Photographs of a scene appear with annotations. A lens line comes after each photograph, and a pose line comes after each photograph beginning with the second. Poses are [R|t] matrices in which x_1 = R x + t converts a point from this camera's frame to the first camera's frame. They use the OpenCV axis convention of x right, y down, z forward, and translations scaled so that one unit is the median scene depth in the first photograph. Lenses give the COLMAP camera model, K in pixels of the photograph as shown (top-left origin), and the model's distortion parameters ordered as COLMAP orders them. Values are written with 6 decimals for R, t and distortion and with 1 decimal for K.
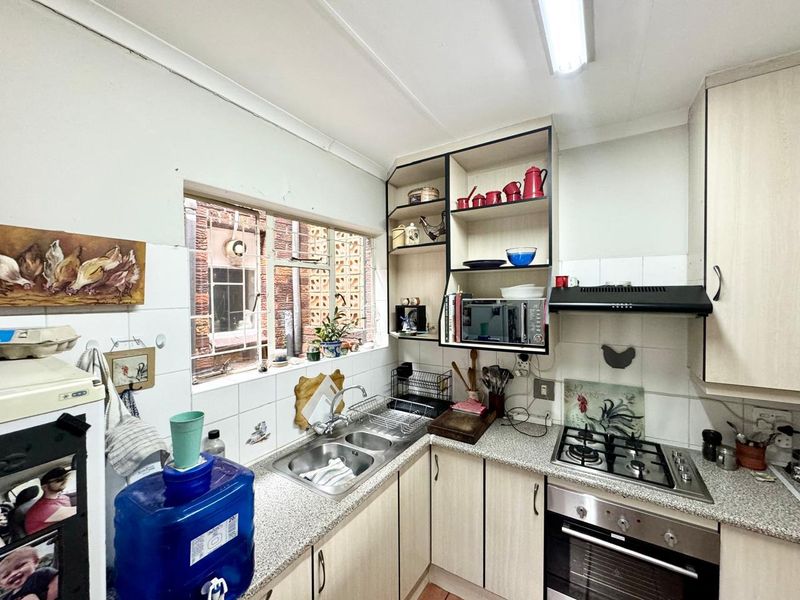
lens RADIAL K [[321.6, 0, 397.8], [0, 321.6, 301.3], [0, 0, 1]] dist [-0.004584, 0.000481]
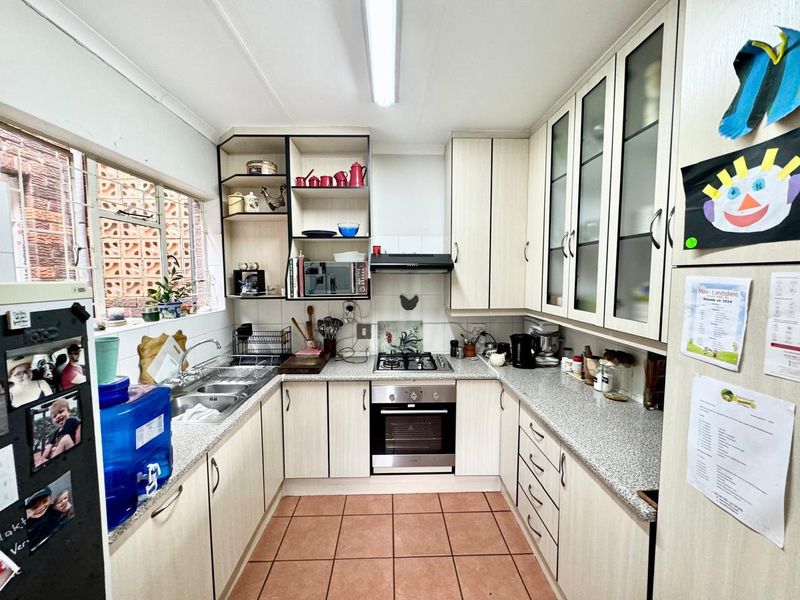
lens RADIAL K [[321.6, 0, 397.8], [0, 321.6, 301.3], [0, 0, 1]] dist [-0.004584, 0.000481]
pose [[0.831853, -0.037122, 0.553752, -0.189015], [0.006772, 0.998365, 0.056755, 0.078305], [-0.554954, -0.043462, 0.830745, -0.220893]]
